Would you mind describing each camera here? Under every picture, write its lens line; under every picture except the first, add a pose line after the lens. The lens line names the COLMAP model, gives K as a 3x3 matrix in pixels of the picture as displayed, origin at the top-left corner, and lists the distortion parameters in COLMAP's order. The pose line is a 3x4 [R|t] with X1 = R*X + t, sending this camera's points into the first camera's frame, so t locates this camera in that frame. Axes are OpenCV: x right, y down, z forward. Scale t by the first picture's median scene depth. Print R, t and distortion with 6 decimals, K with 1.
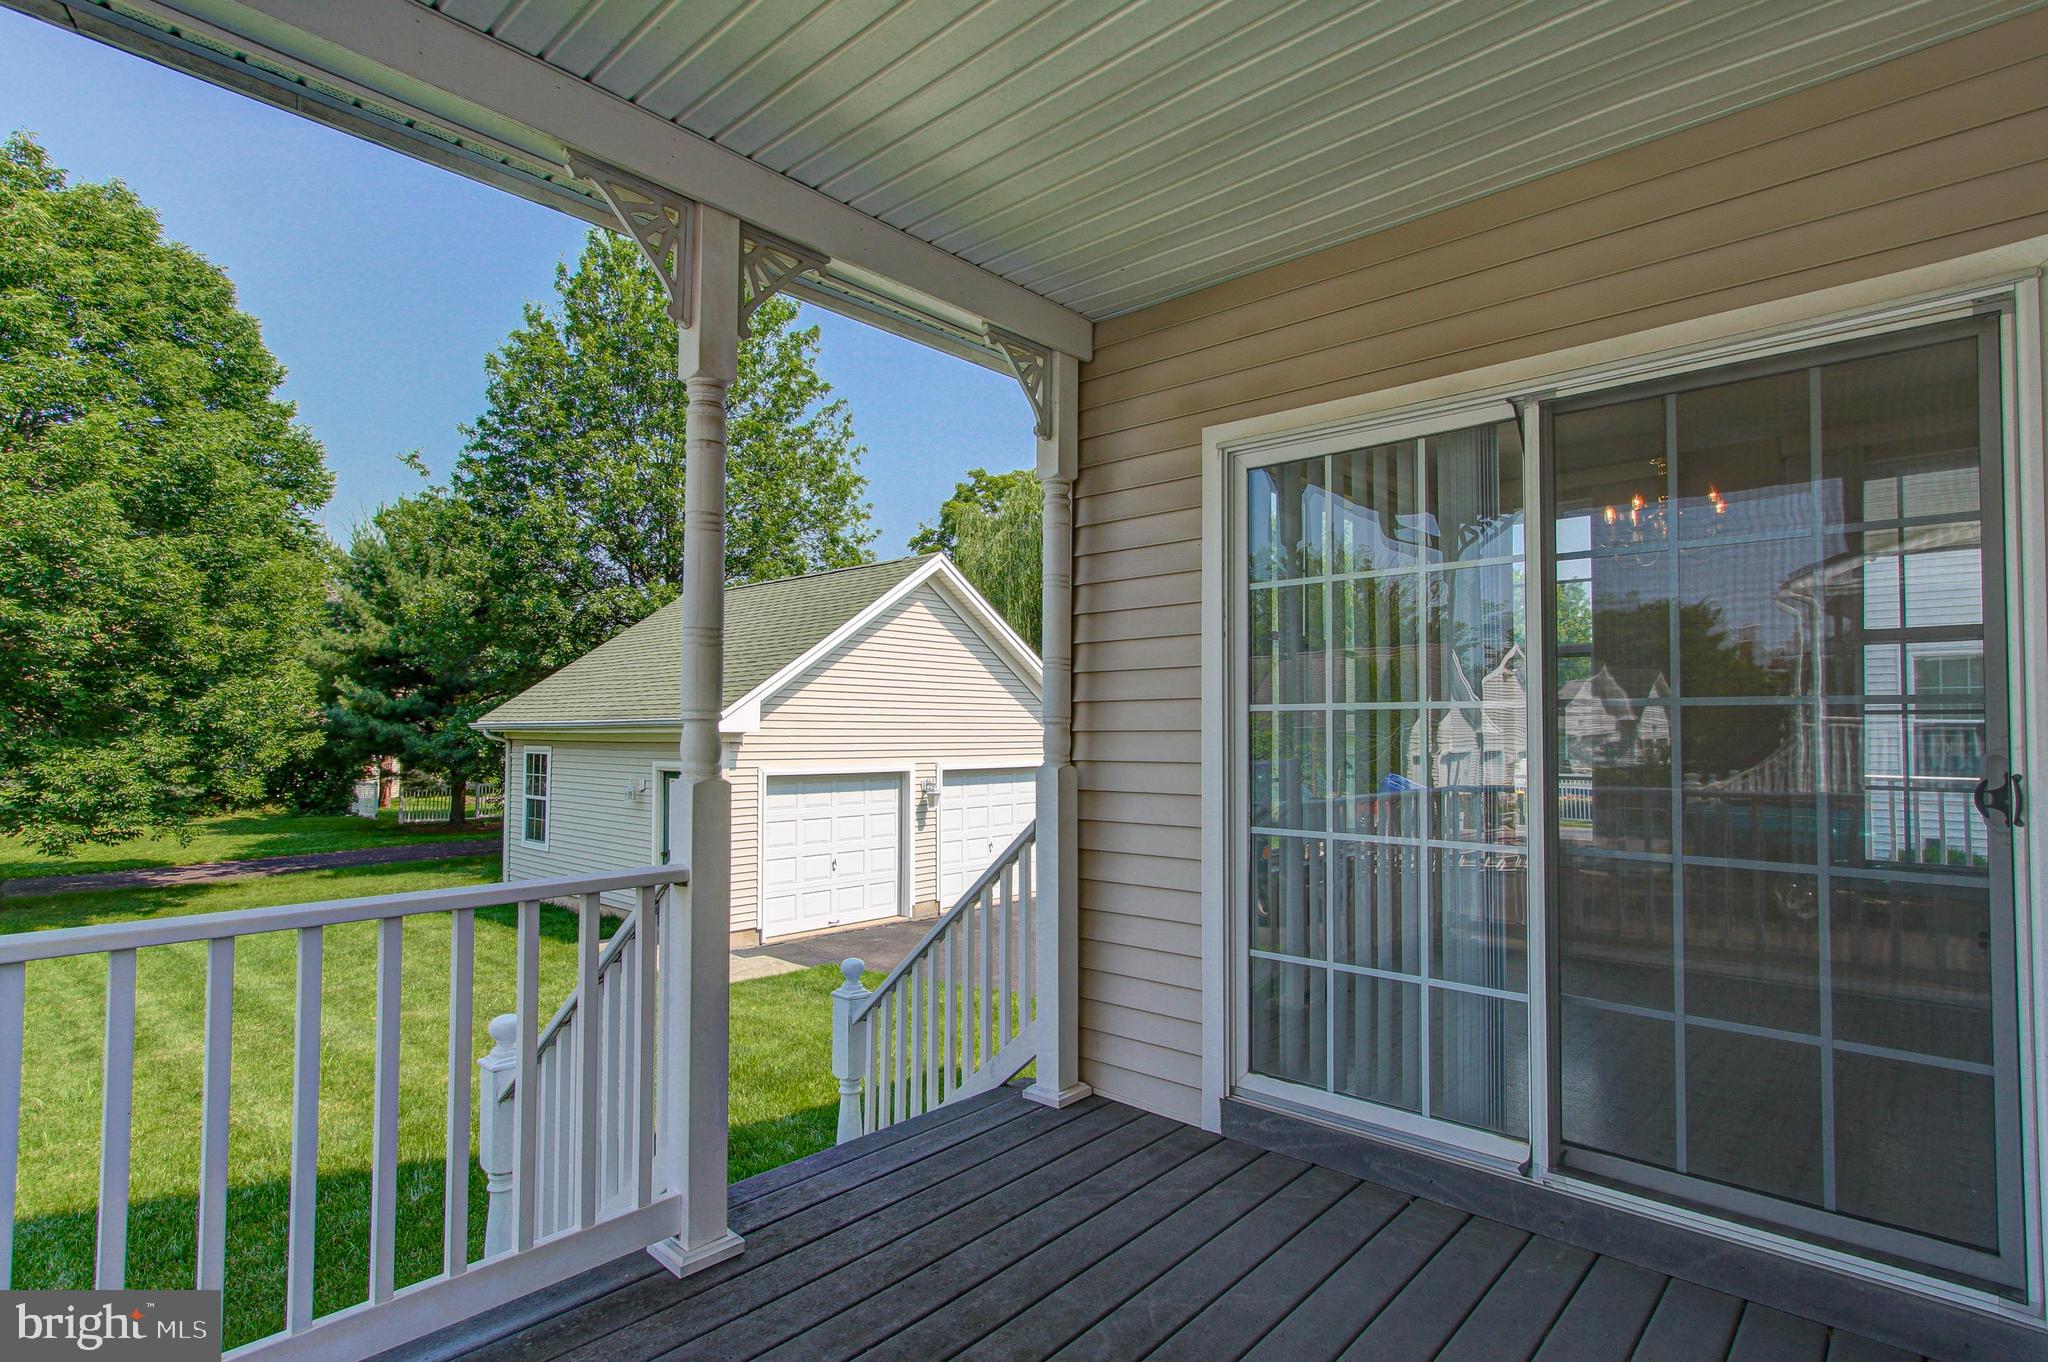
lens RADIAL K [[1025.0, 0, 1076.7], [0, 1025.0, 687.6], [0, 0, 1]] dist [0.001200, 0.000453]
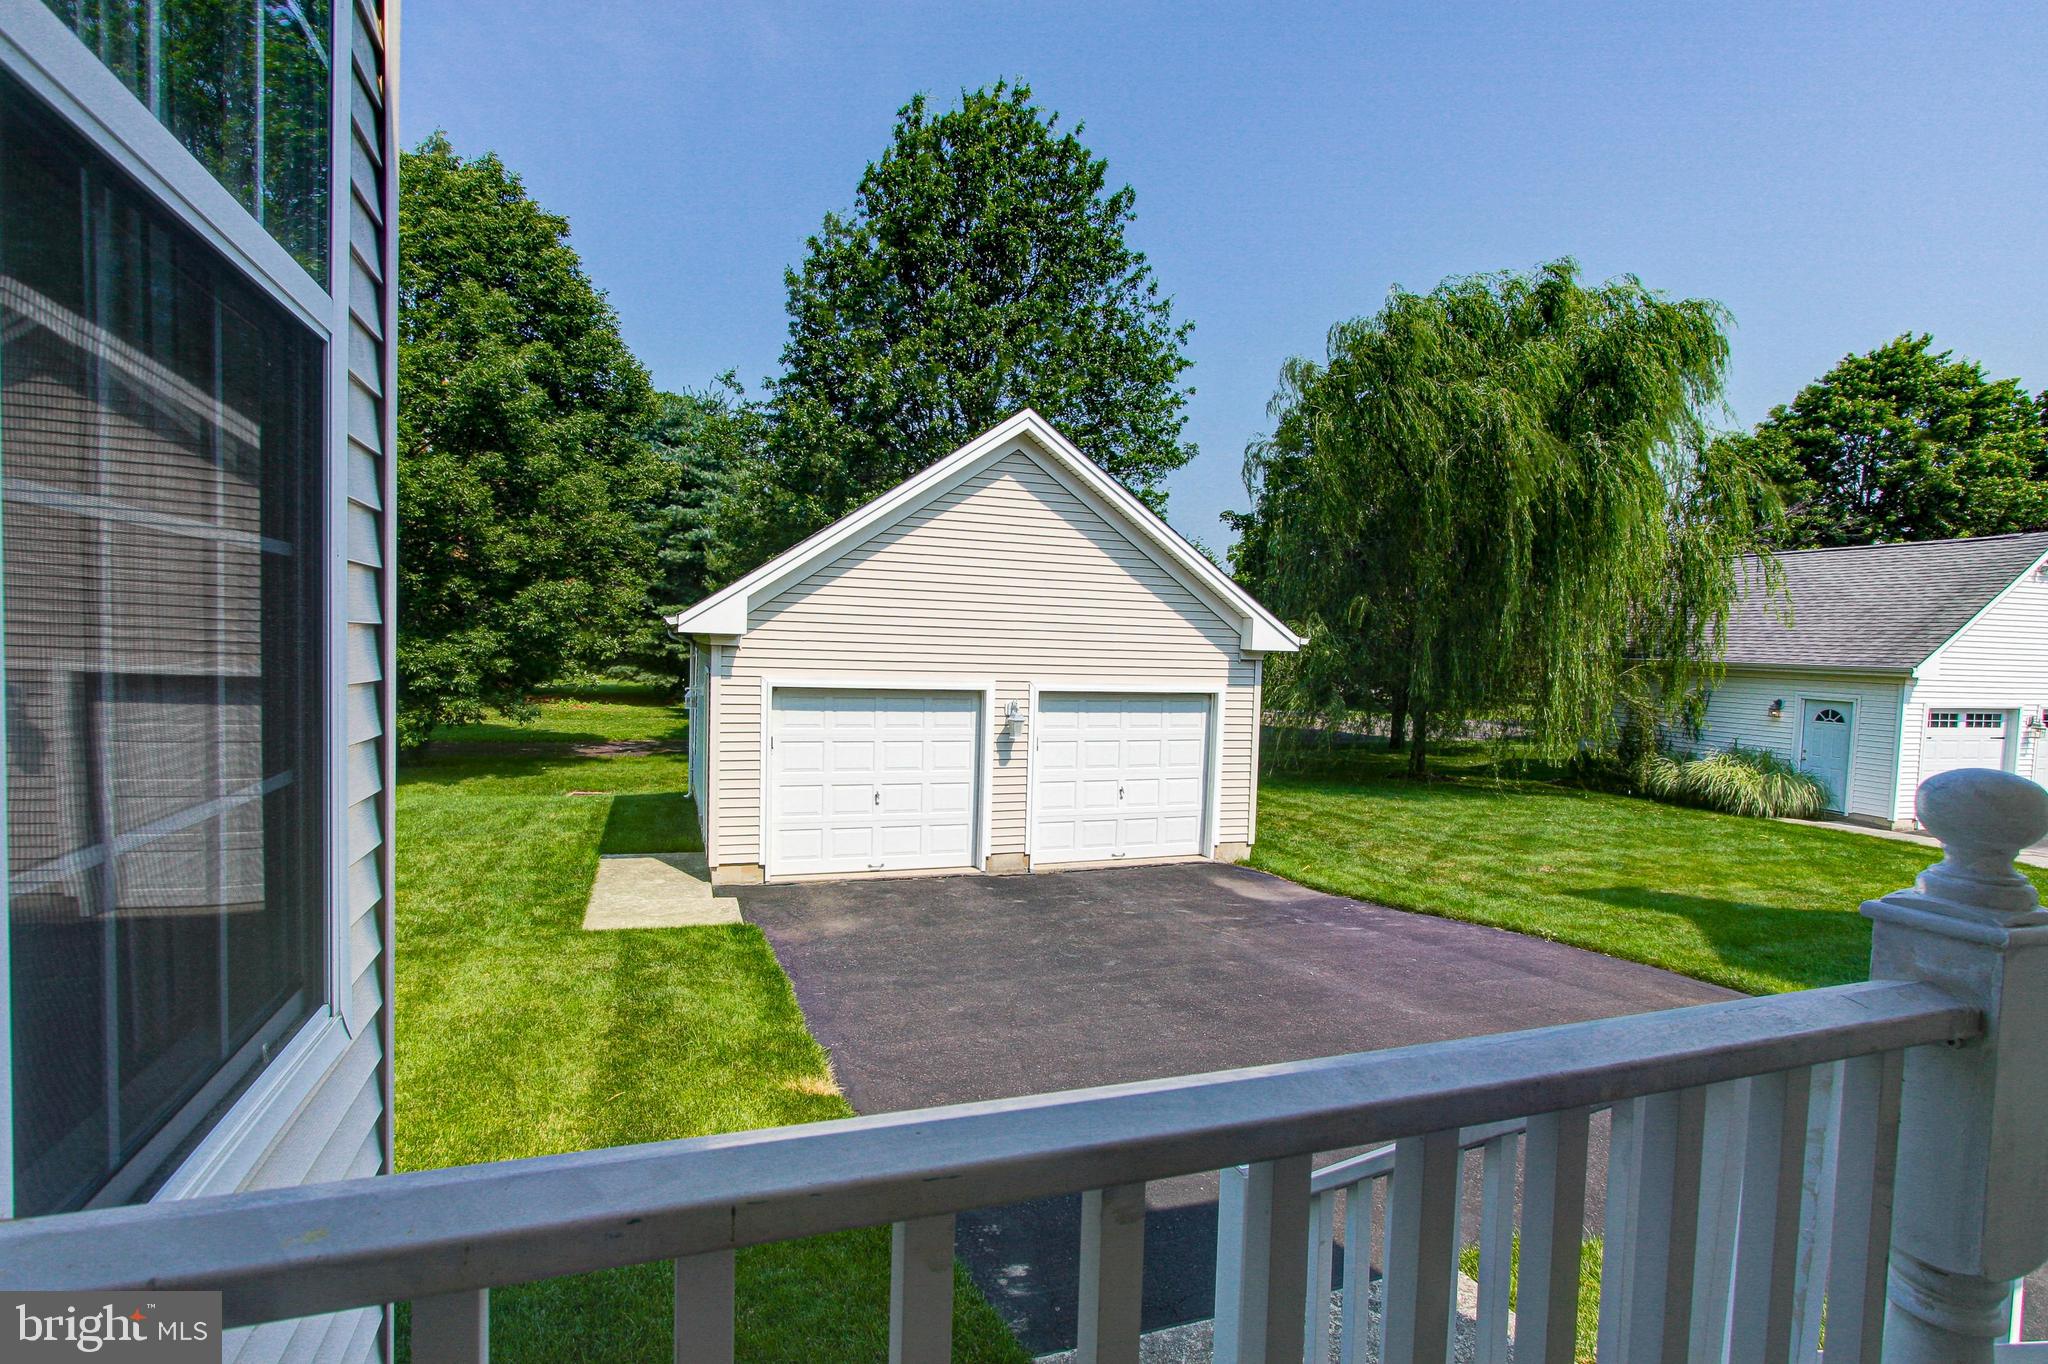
lens RADIAL K [[1034.9, 0, 1024.0], [0, 1034.9, 682.0], [0, 0, 1]] dist [0.003117, 0.000283]
pose [[0.871710, 0.043241, -0.488111, 0.245819], [-0.007873, 0.997206, 0.074281, 0.014606], [0.489959, -0.060908, 0.869615, 0.303393]]
